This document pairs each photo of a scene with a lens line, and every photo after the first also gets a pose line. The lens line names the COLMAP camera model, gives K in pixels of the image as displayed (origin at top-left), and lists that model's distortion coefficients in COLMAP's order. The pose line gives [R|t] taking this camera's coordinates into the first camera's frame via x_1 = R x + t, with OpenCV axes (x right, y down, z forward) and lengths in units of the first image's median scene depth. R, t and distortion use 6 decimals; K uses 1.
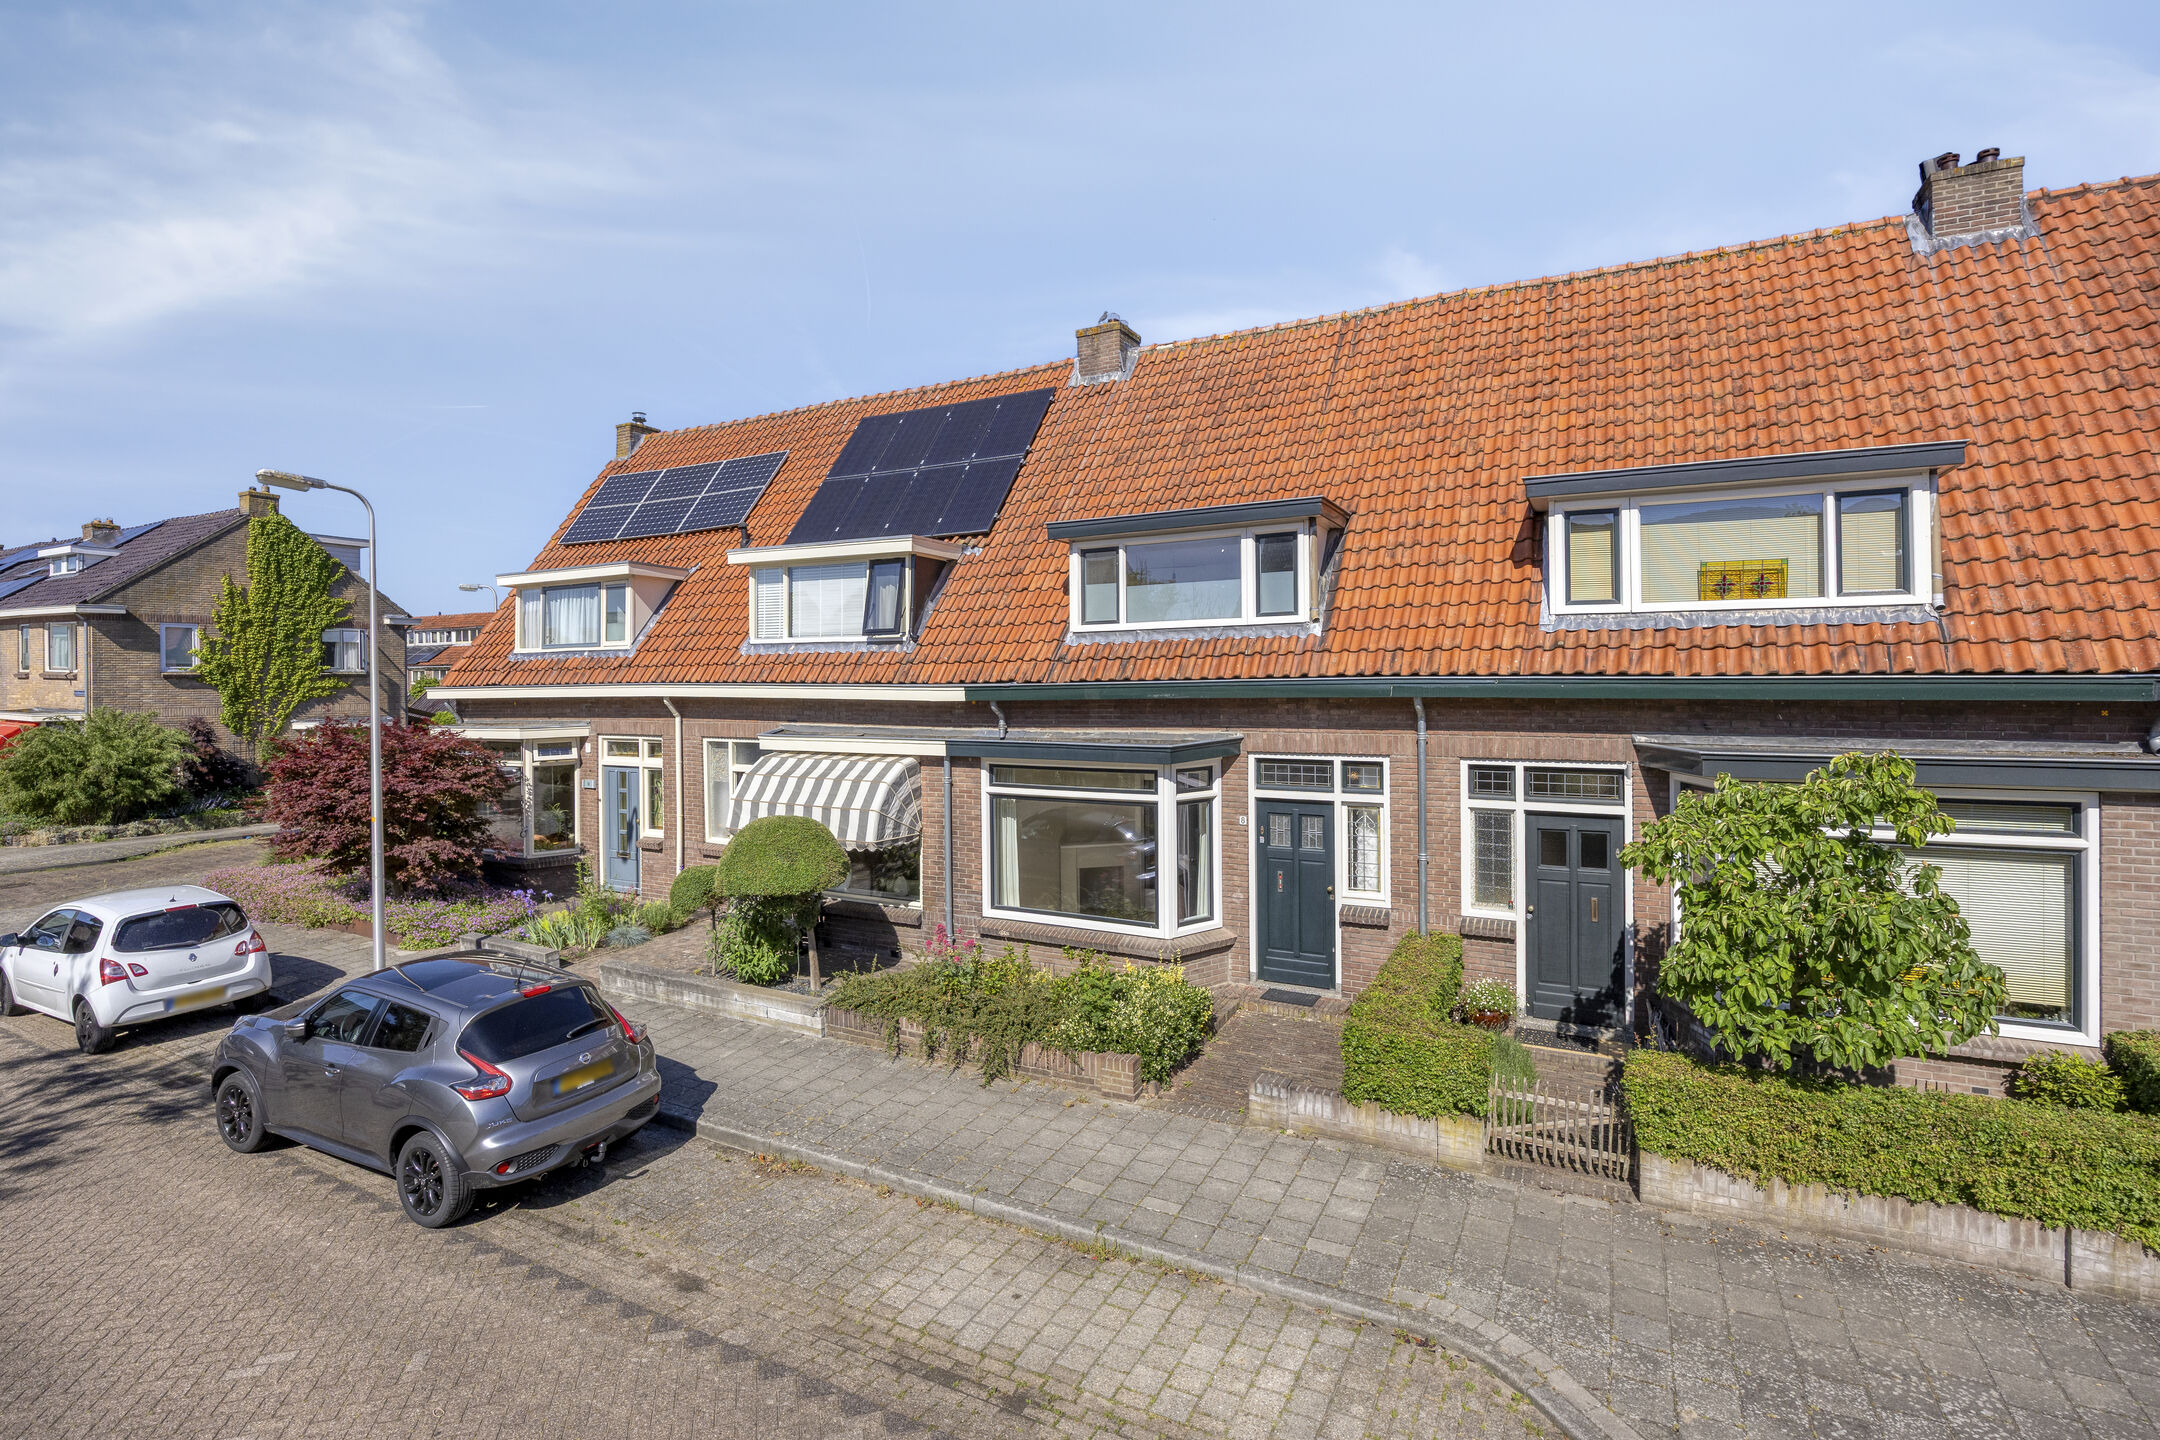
lens RADIAL K [[991.1, 0, 1039.0], [0, 991.1, 661.4], [0, 0, 1]] dist [-0.017377, 0.003319]
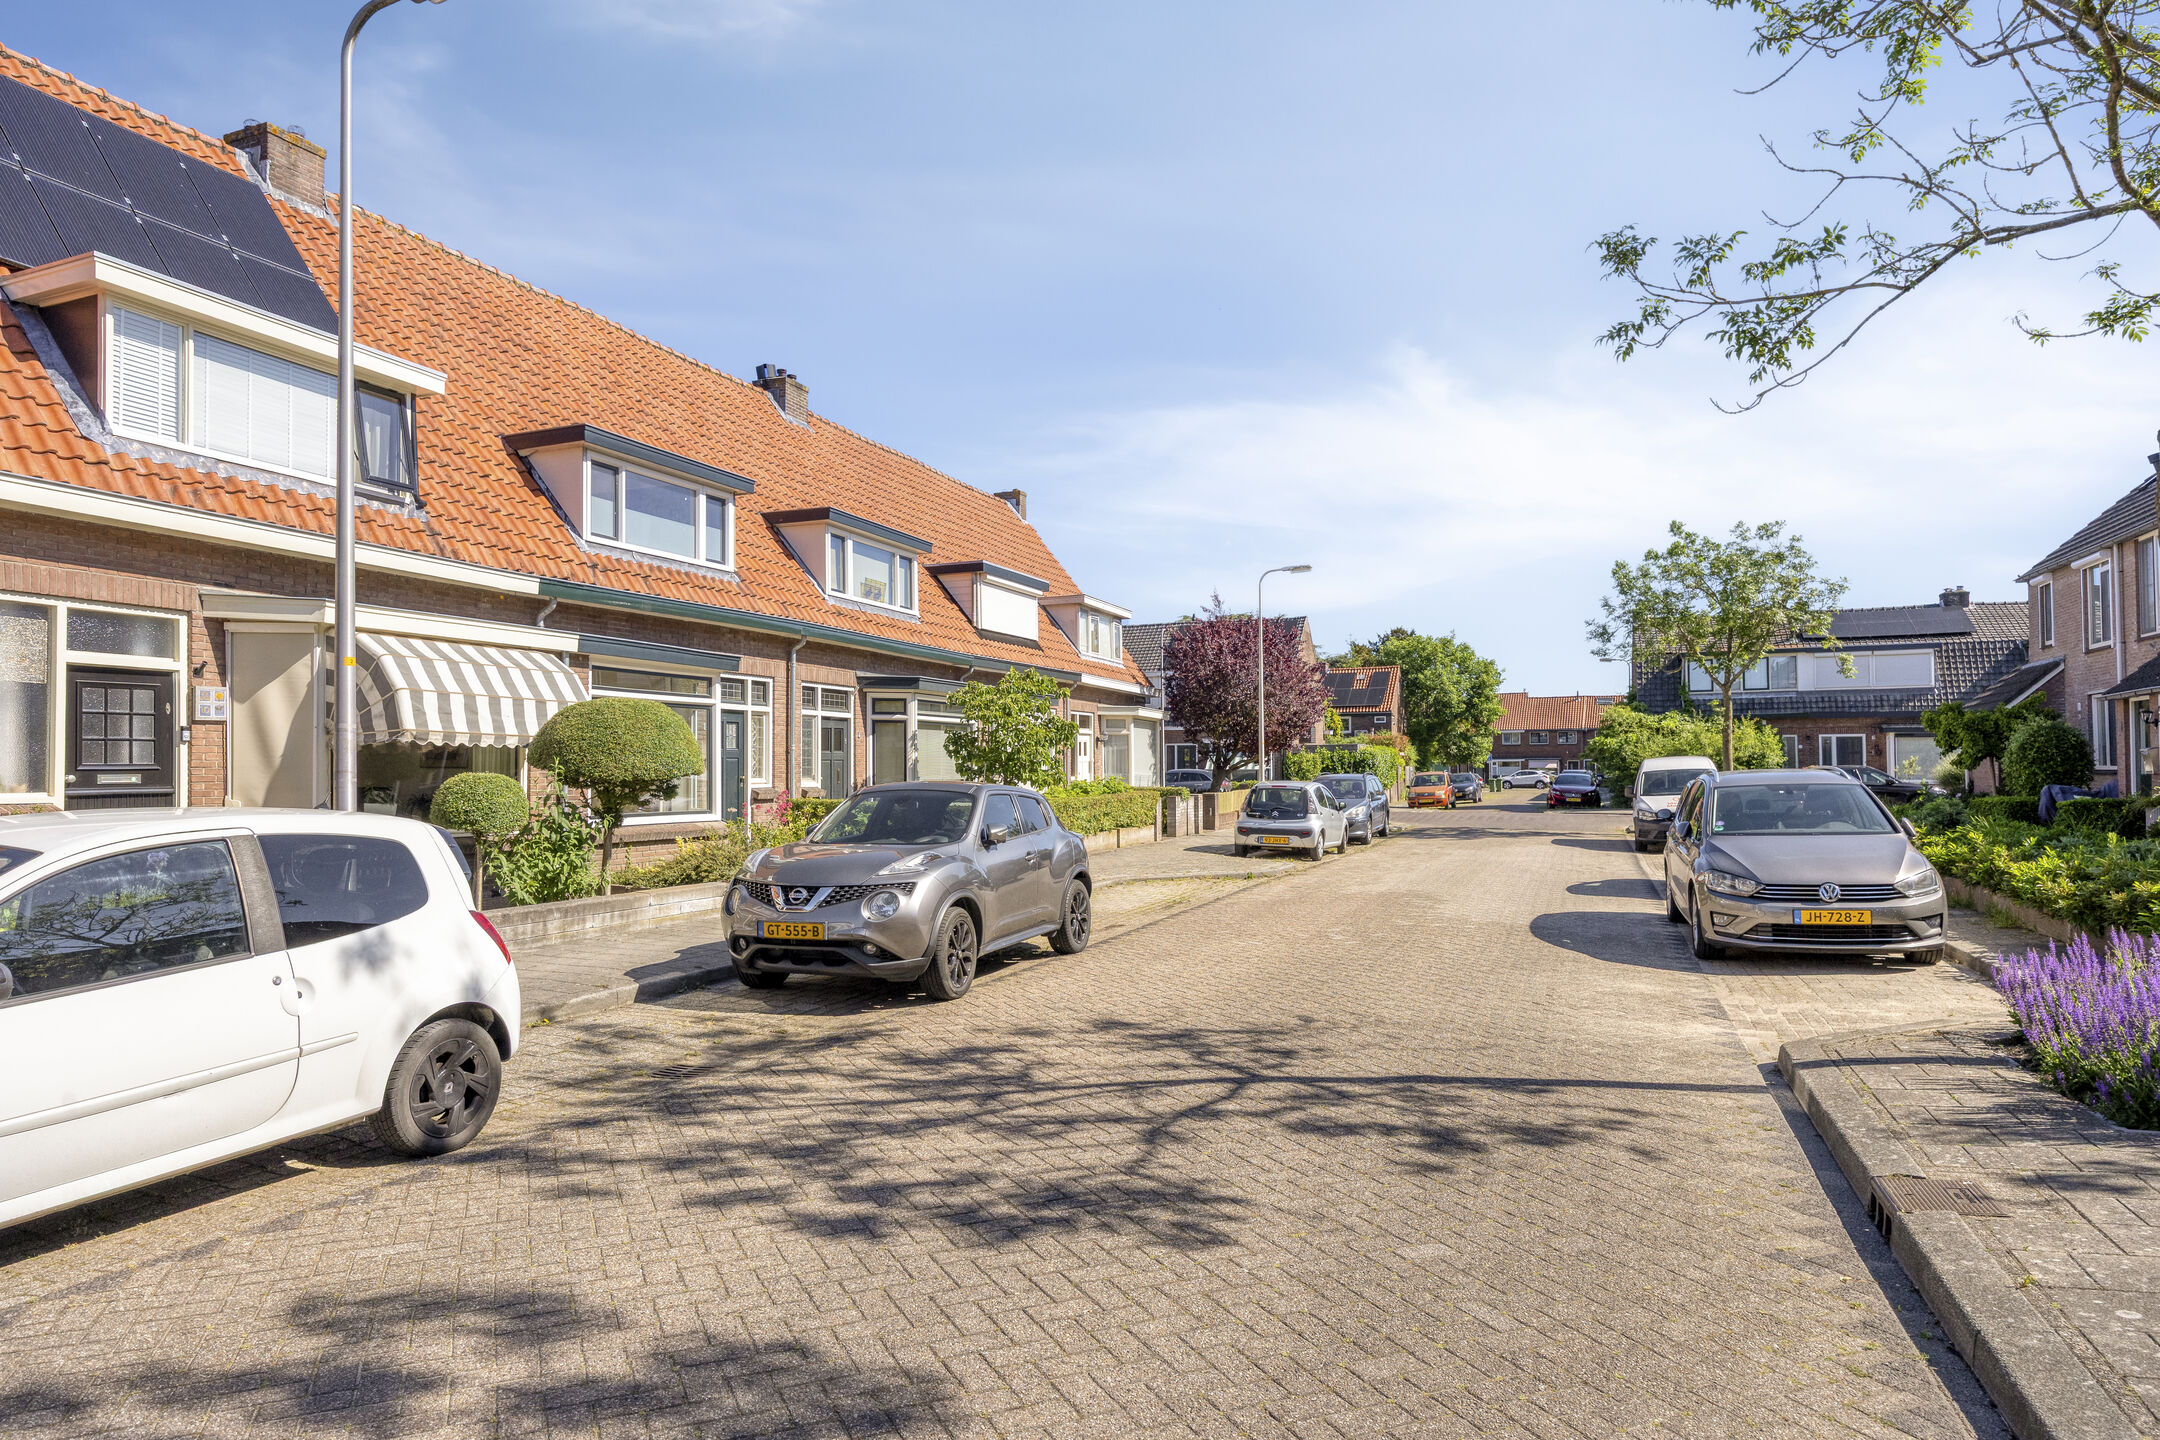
lens RADIAL K [[1248.9, 0, 973.4], [0, 1248.9, 728.0], [0, 0, 1]] dist [-0.024556, 0.000881]
pose [[-0.035286, 0.041073, 0.998533, -1.362740], [-0.022985, 0.998857, -0.041899, 0.225160], [-0.999113, -0.024429, -0.034302, 0.751459]]
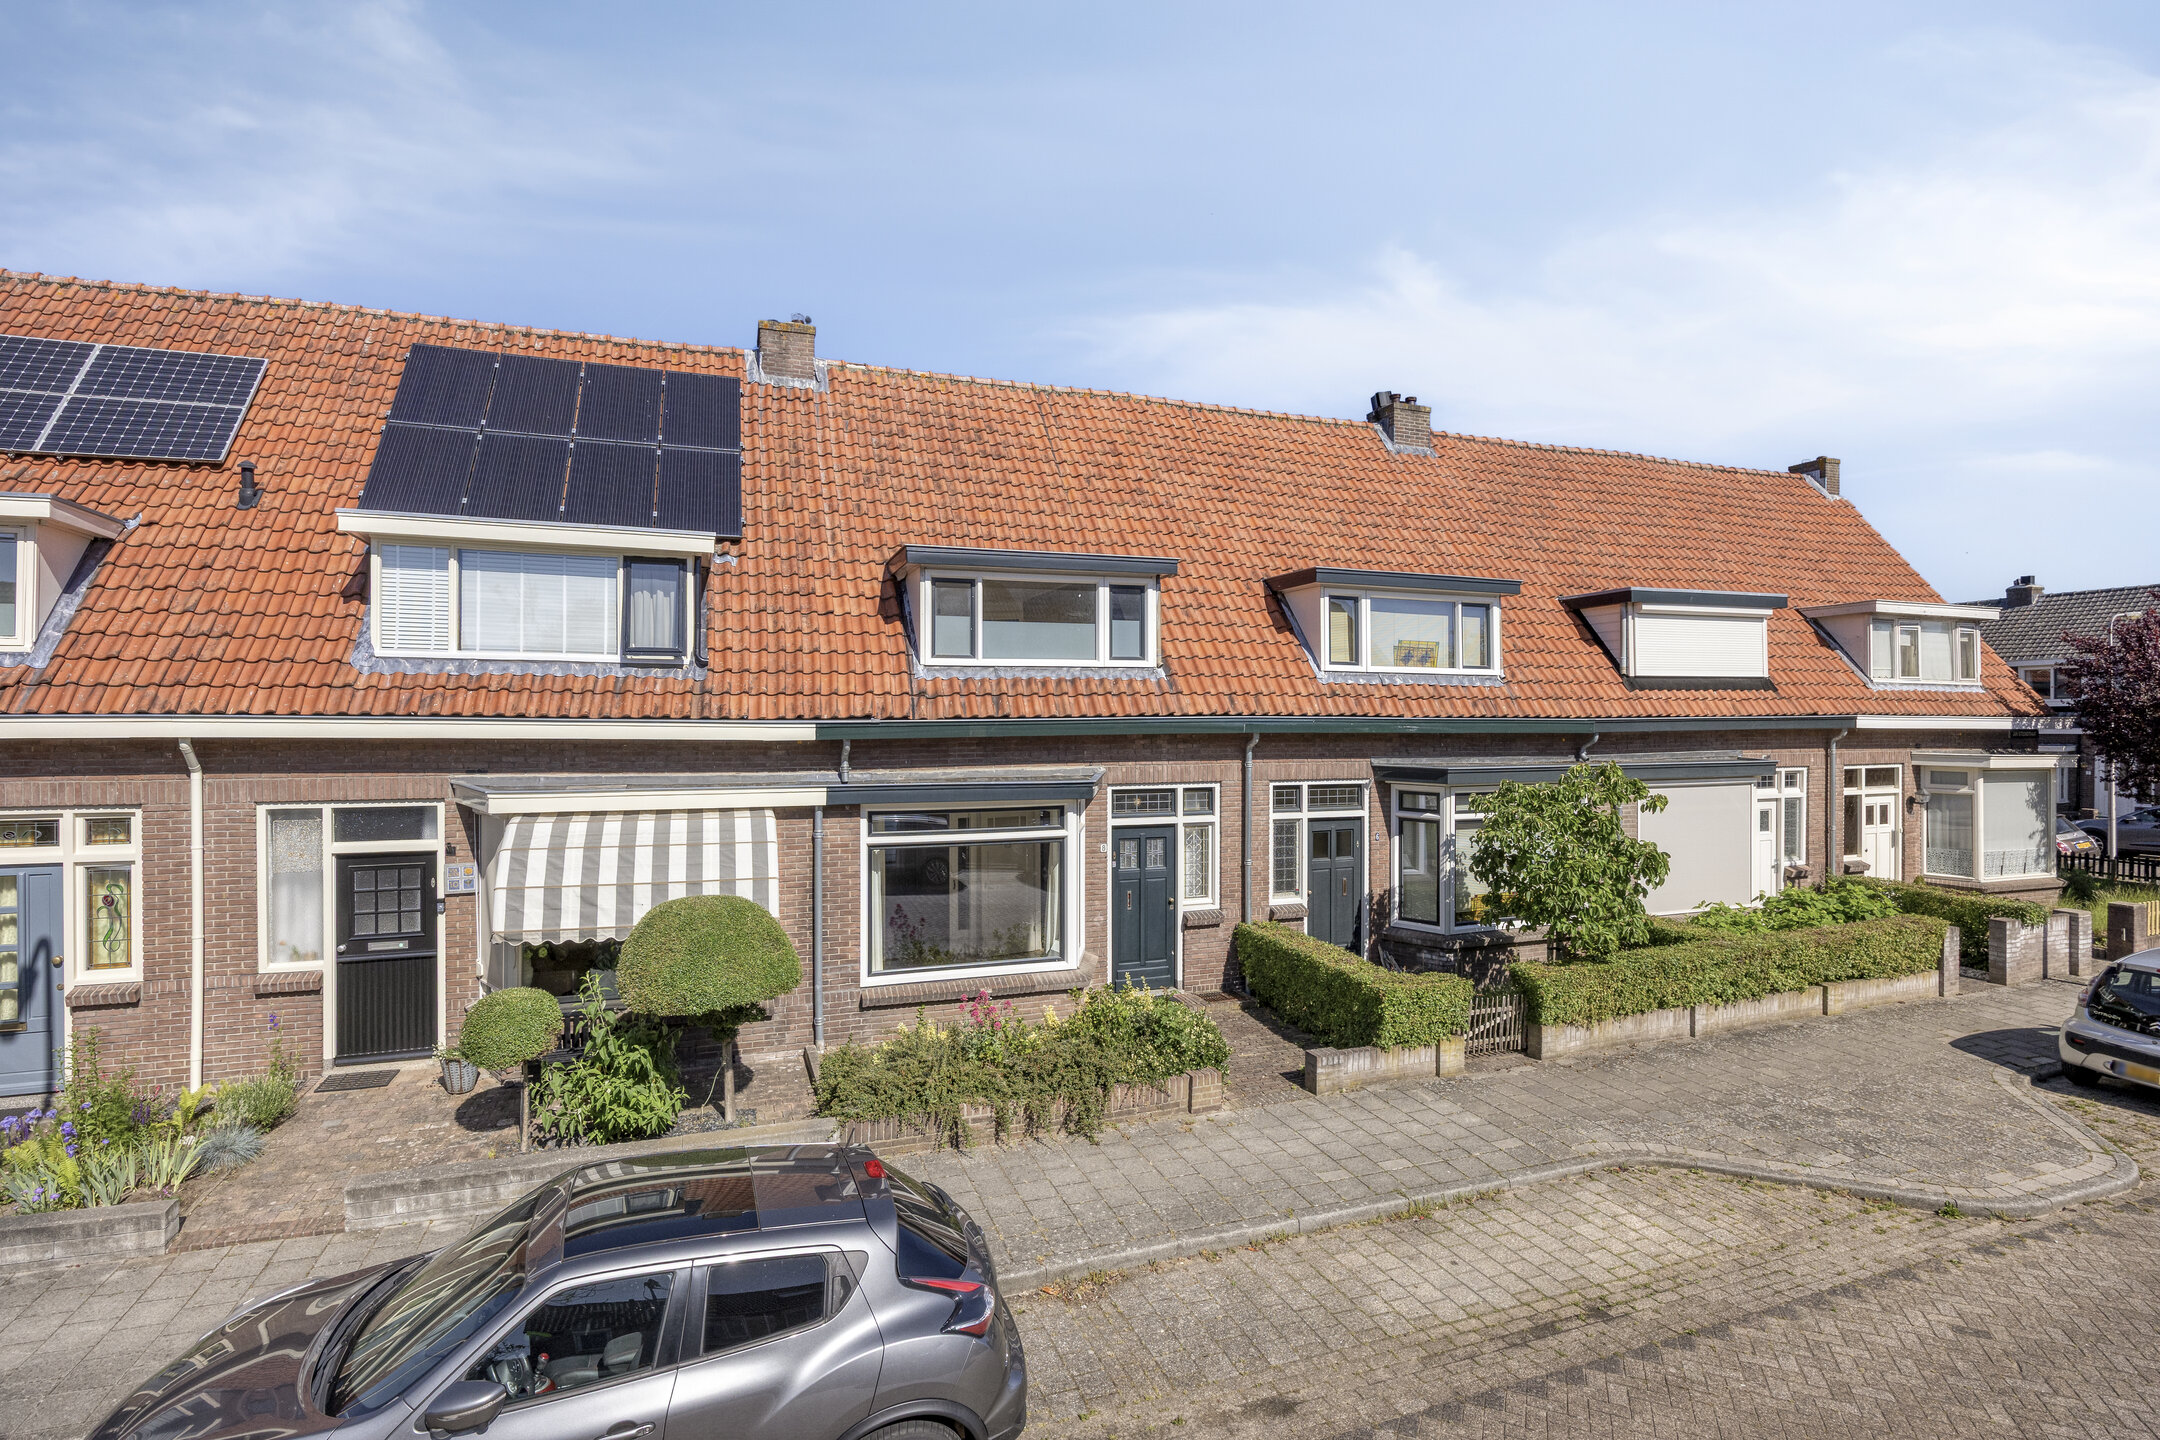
lens RADIAL K [[991.1, 0, 1071.8], [0, 991.1, 697.7], [0, 0, 1]] dist [-0.017377, 0.003319]
pose [[0.677019, 0.024738, 0.735550, -0.633000], [-0.019480, 0.999687, -0.015691, 0.015087], [-0.735708, -0.003706, 0.677289, 0.308416]]
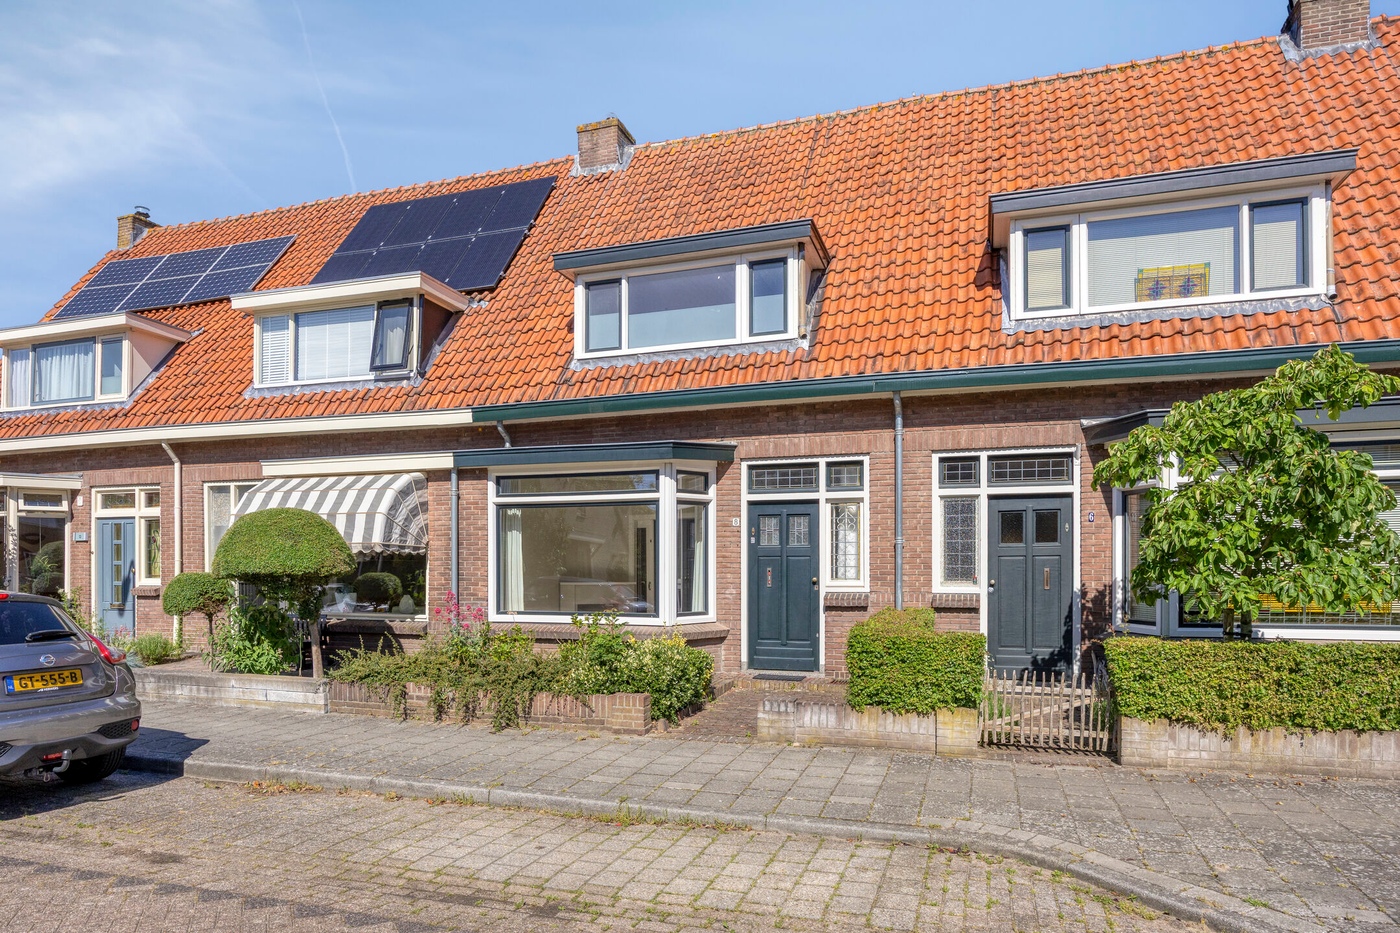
lens RADIAL K [[850.2, 0, 662.1], [0, 850.2, 549.7], [0, 0, 1]] dist [-0.008902, 0.002336]
pose [[0.987082, 0.010456, 0.159875, -0.022198], [-0.010936, 0.999938, 0.002122, 0.195980], [-0.159843, -0.003843, 0.987135, 0.100293]]
